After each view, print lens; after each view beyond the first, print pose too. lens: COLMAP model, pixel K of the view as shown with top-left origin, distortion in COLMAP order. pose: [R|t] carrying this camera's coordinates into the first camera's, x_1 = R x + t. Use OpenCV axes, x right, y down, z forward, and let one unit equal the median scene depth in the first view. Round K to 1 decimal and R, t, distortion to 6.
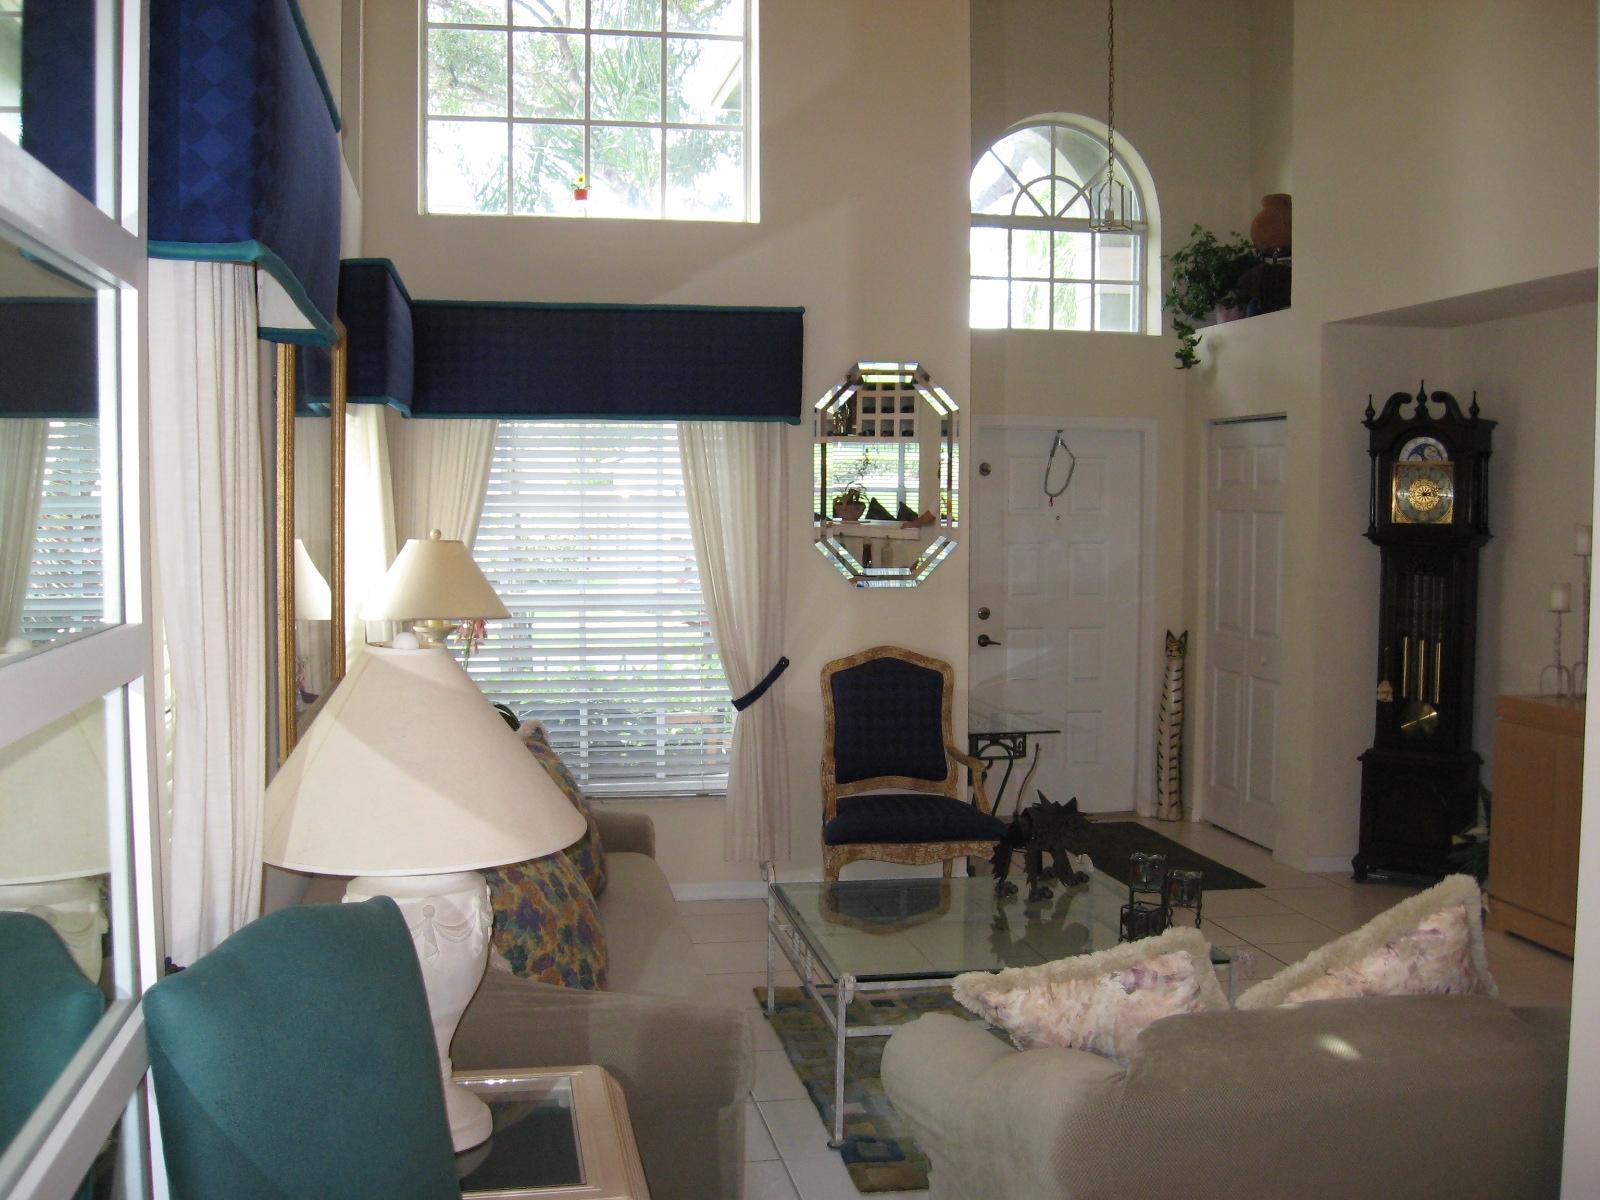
lens RADIAL K [[1648.3, 0, 809.3], [0, 1648.3, 596.7], [0, 0, 1]] dist [-0.129276, 0.000000]
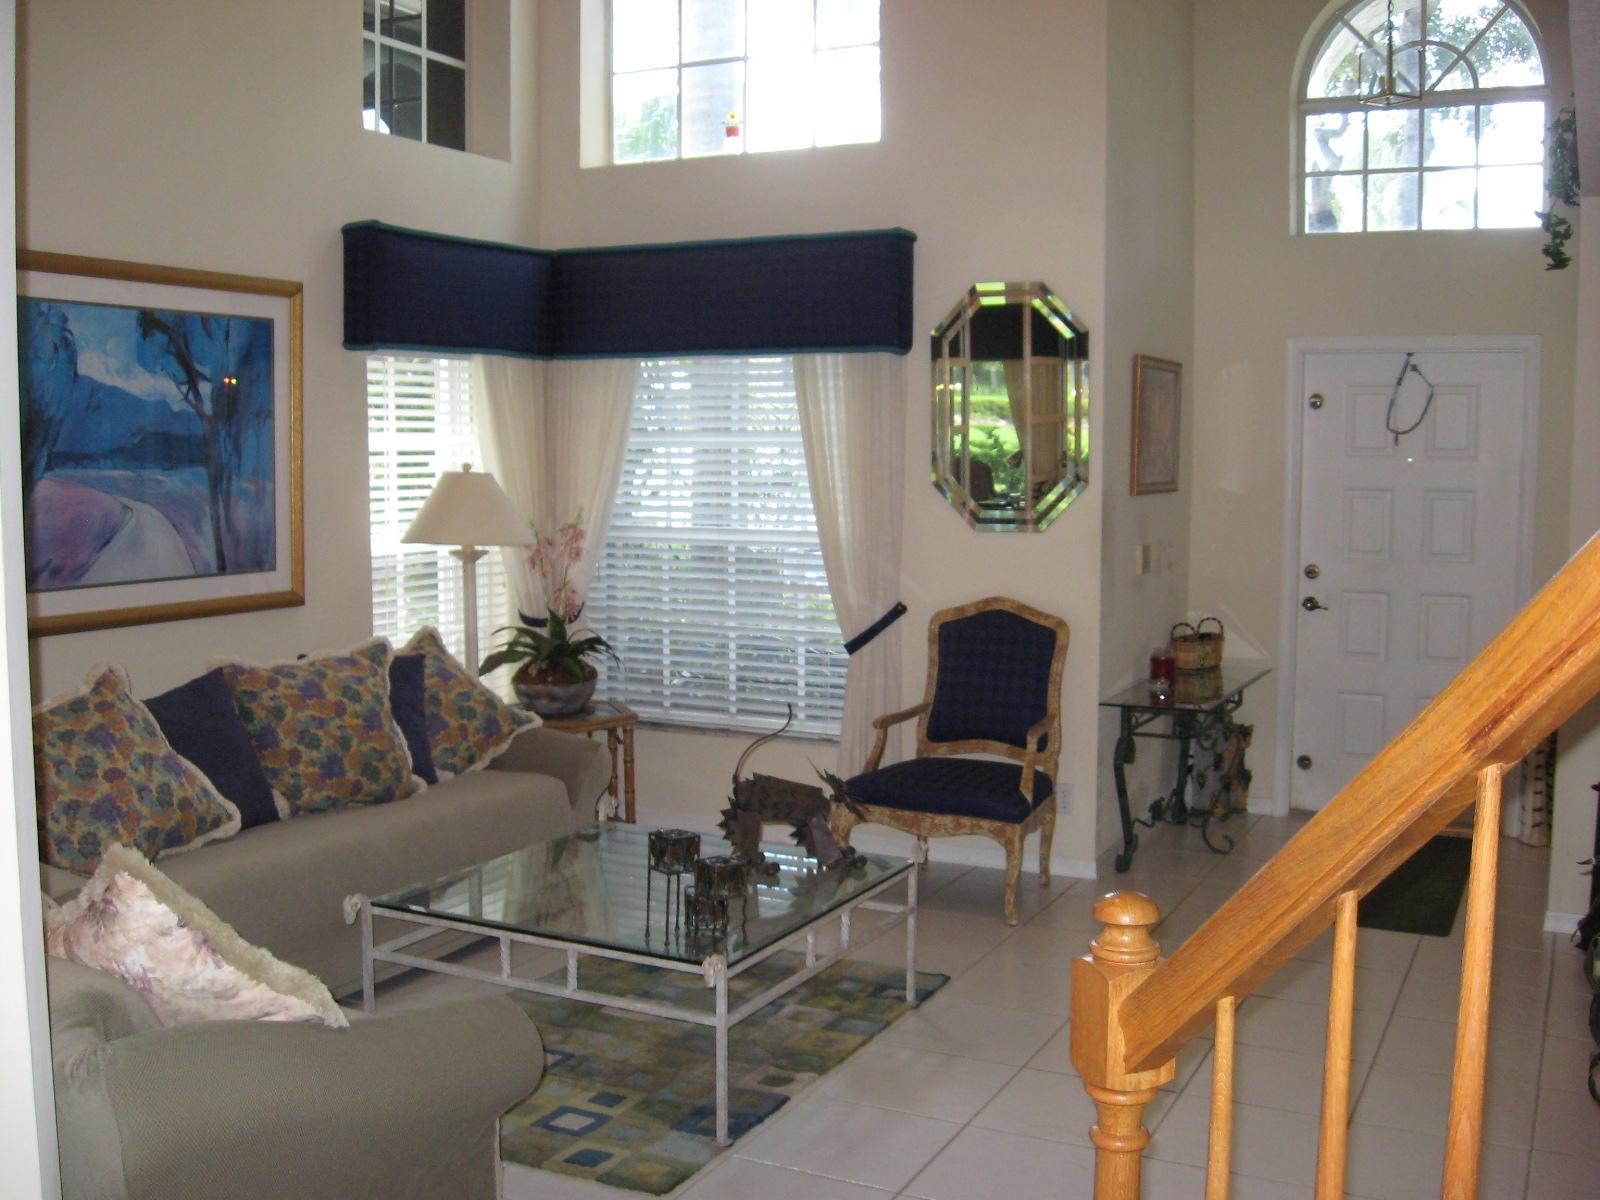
lens RADIAL K [[1648.3, 0, 789.9], [0, 1648.3, 607.6], [0, 0, 1]] dist [-0.129276, 0.000000]
pose [[0.792161, 0.057377, -0.607608, 0.507281], [-0.033228, 0.998149, 0.050936, -0.006390], [0.609406, -0.020160, 0.792602, 0.216938]]
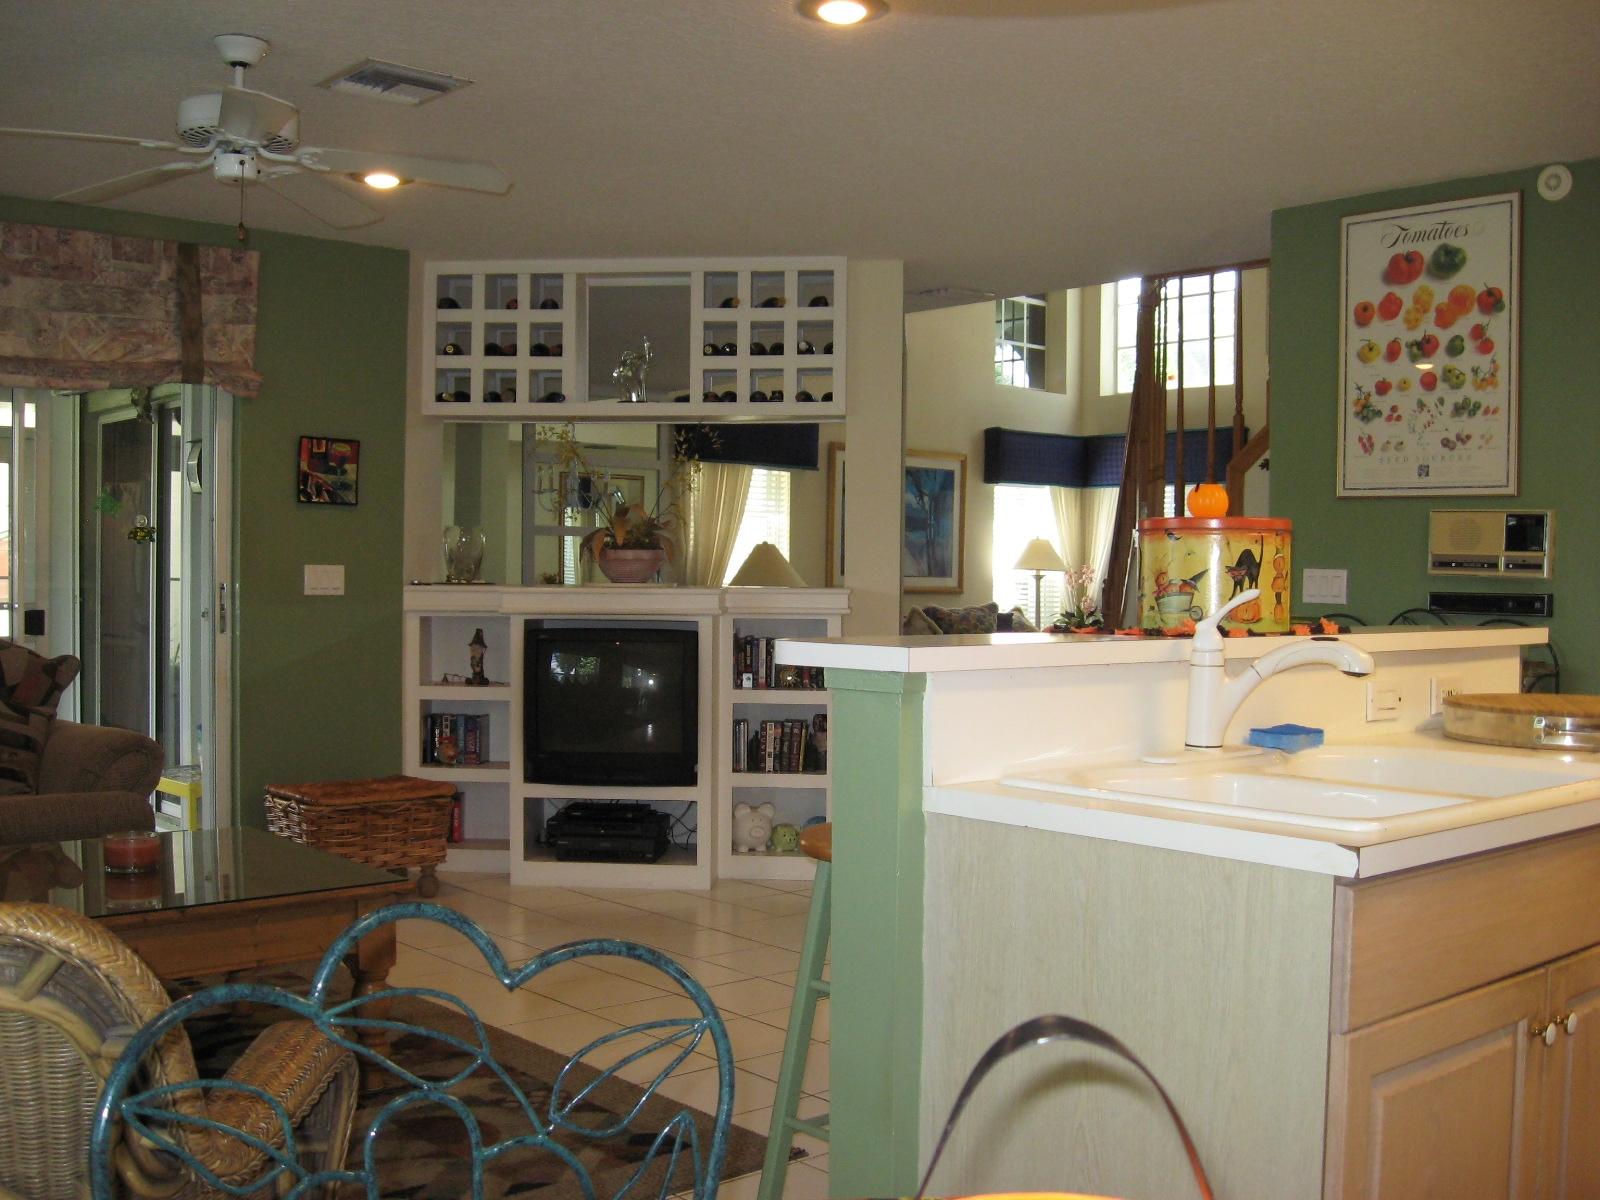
lens RADIAL K [[1648.3, 0, 799.7], [0, 1648.3, 600.2], [0, 0, 1]] dist [-0.129276, 0.000000]
pose [[0.496804, 0.009323, -0.867813, 1.408319], [-0.057041, 0.998131, -0.021932, 0.106587], [0.865986, 0.060397, 0.496407, -0.415248]]
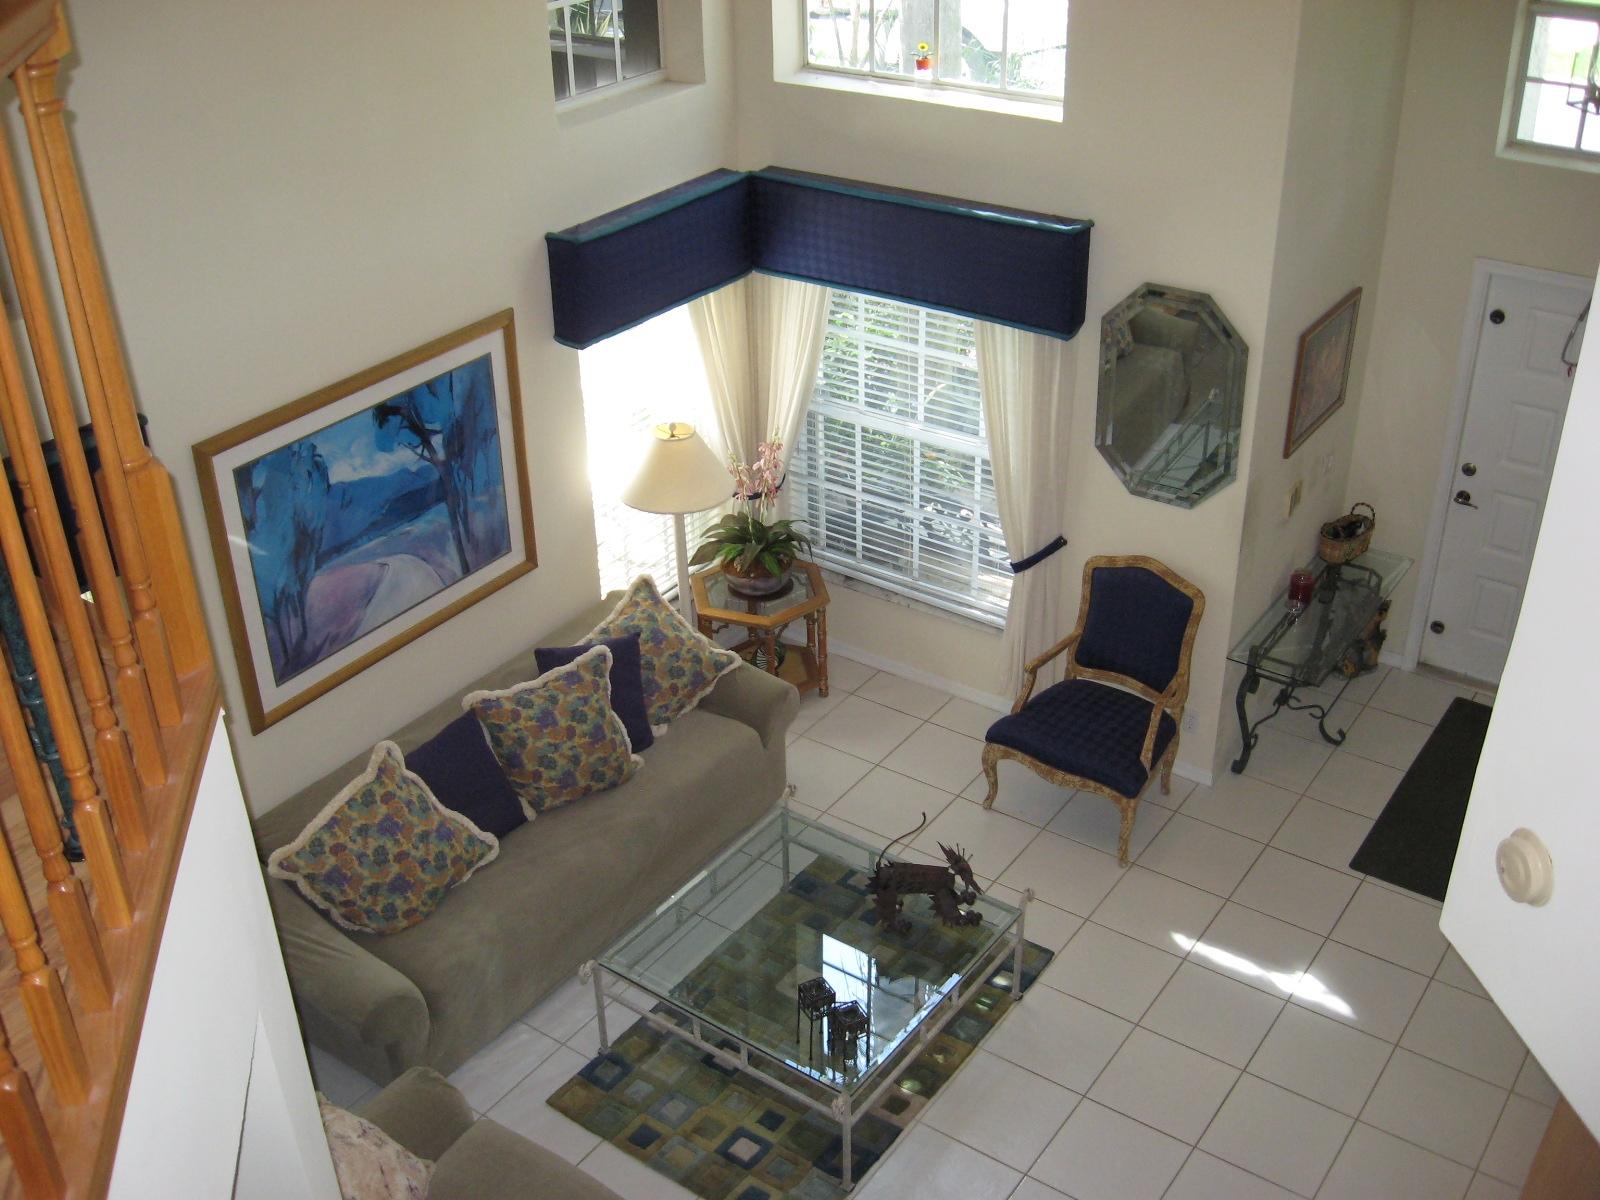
lens RADIAL K [[1648.3, 0, 786.8], [0, 1648.3, 612.2], [0, 0, 1]] dist [-0.129276, 0.000000]
pose [[0.686026, 0.351161, -0.637224, 0.545650], [-0.015618, 0.882722, 0.469636, -0.407336], [0.727409, -0.312231, 0.611055, 0.223837]]
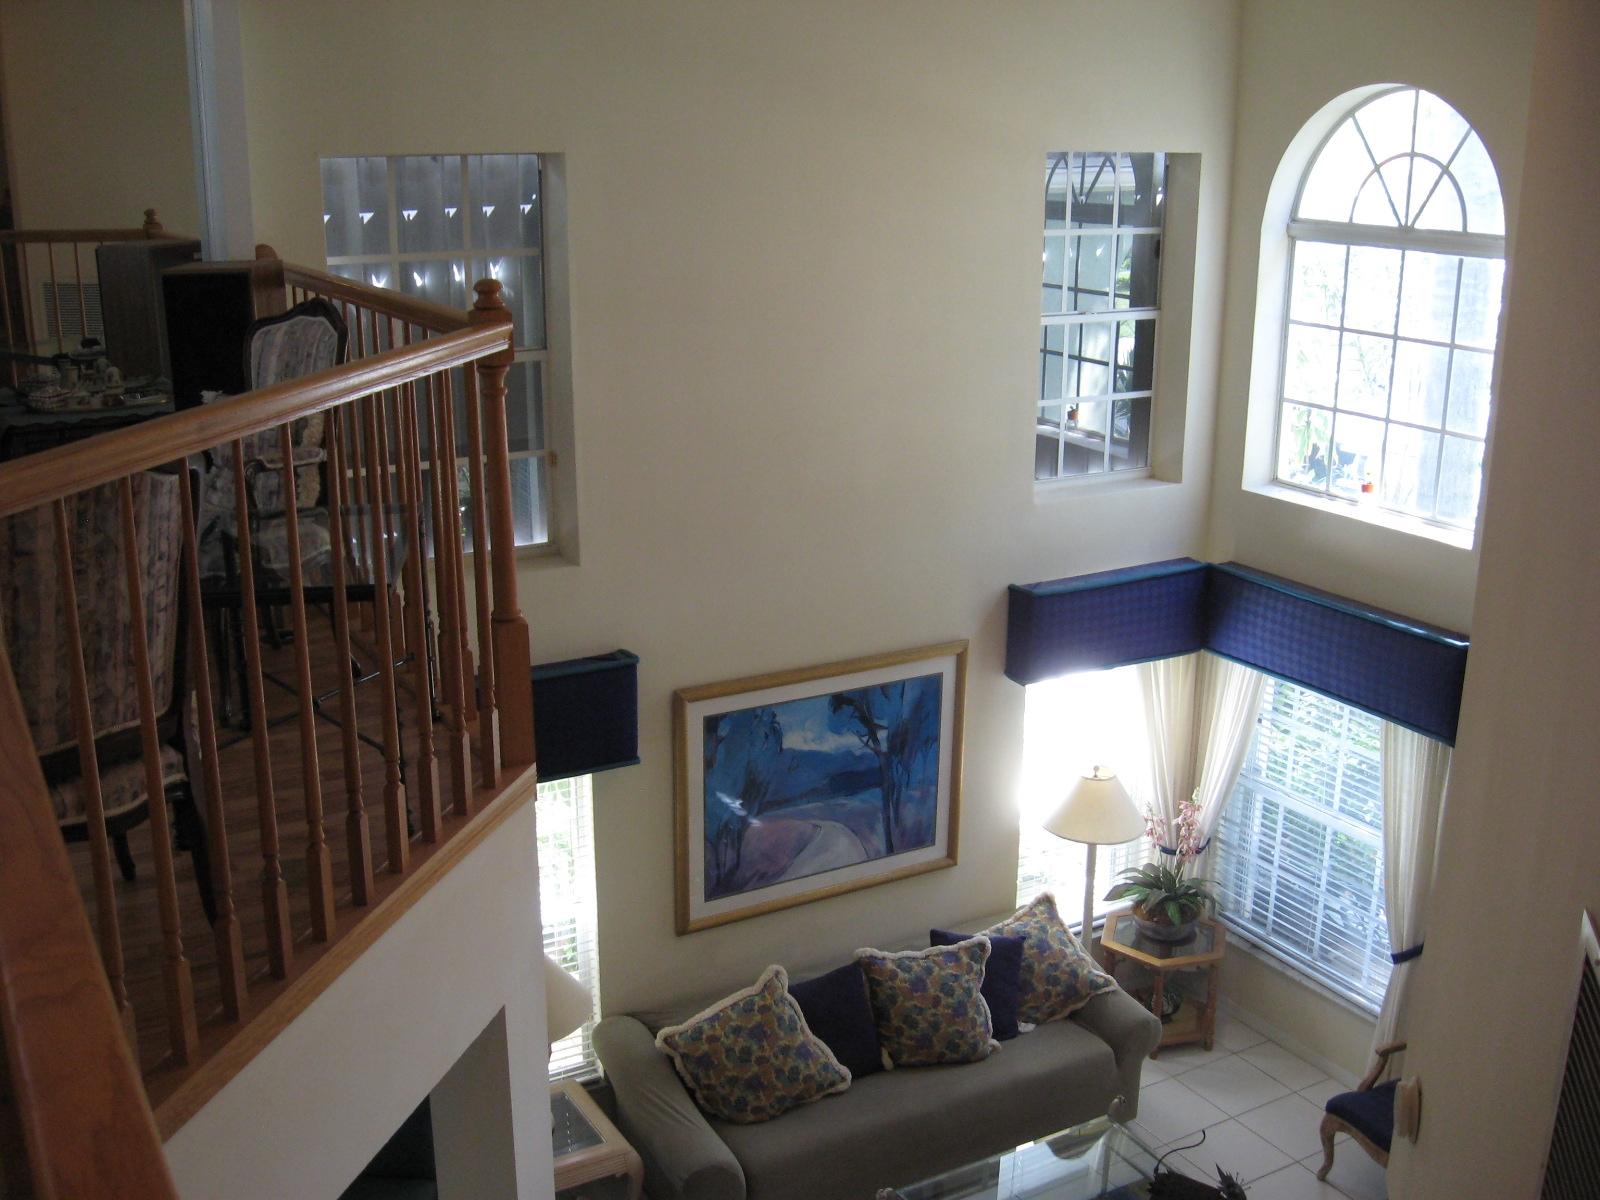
lens RADIAL K [[1648.3, 0, 797.4], [0, 1648.3, 624.3], [0, 0, 1]] dist [-0.129276, 0.000000]
pose [[0.327749, 0.270414, -0.905239, 0.756046], [-0.058783, 0.962143, 0.266130, -0.421898], [0.942934, -0.034011, 0.331237, 0.252293]]
